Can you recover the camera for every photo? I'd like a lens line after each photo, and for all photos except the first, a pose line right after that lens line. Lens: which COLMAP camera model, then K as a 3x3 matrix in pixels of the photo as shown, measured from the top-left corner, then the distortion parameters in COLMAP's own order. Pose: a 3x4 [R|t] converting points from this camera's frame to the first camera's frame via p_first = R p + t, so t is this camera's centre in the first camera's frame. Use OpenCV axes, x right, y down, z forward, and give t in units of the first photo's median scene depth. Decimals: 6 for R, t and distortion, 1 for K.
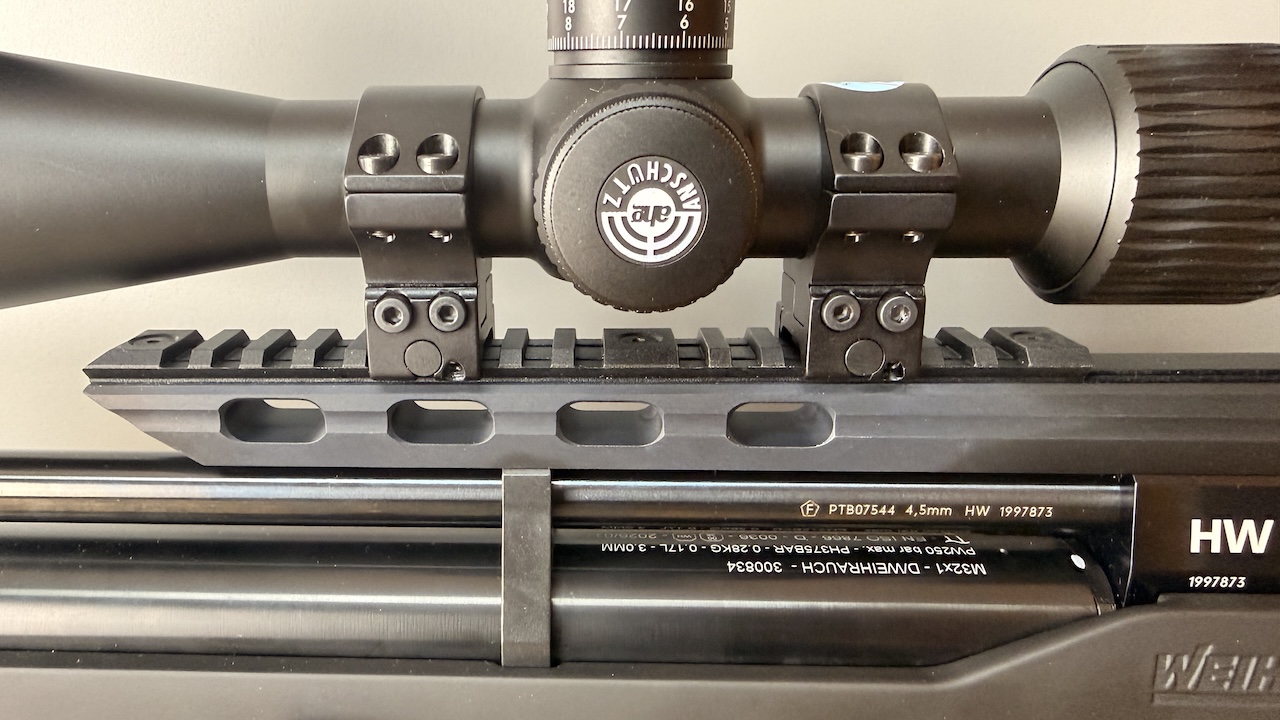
lens RADIAL K [[885.6, 0, 565.5], [0, 885.6, 361.3], [0, 0, 1]] dist [0.001122, 0.004087]
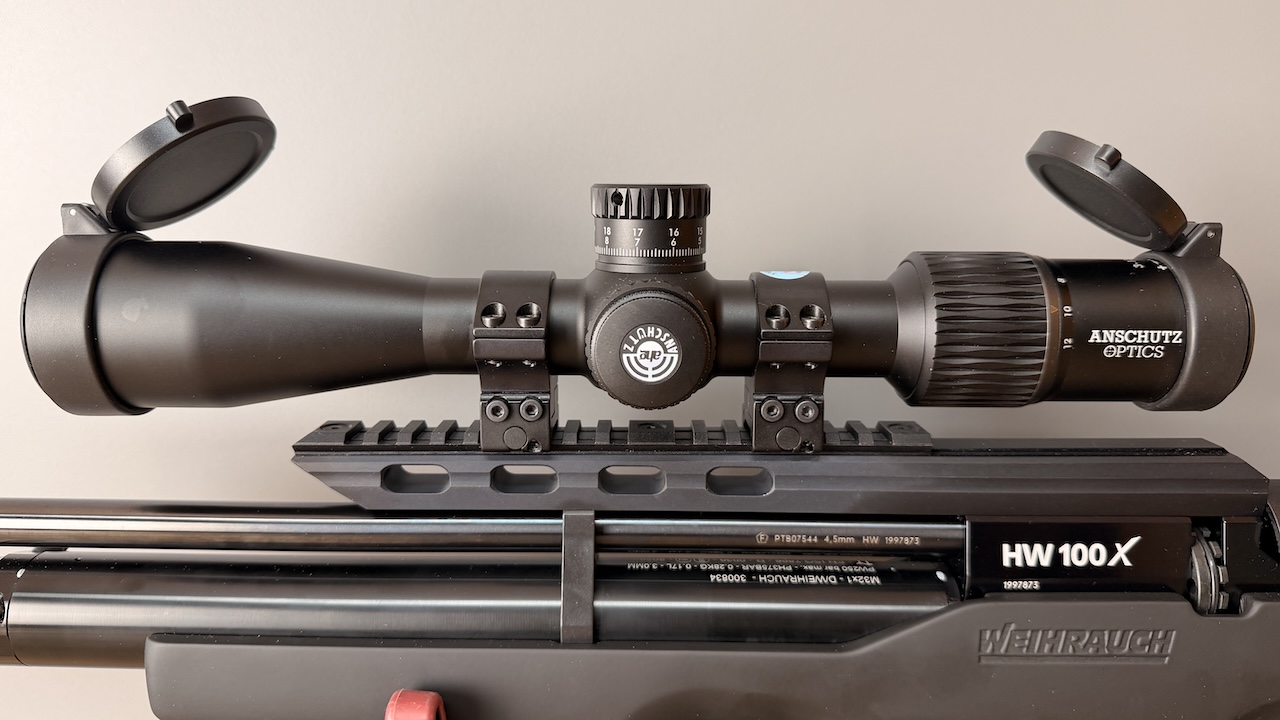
lens RADIAL K [[913.5, 0, 640.0], [0, 913.5, 360.0], [0, 0, 1]] dist [0.155818, -0.410031]
pose [[0.999684, 0.005987, 0.024411, 0.023211], [-0.003251, 0.993855, -0.110644, 0.038567], [-0.024924, 0.110529, 0.993560, -0.661080]]
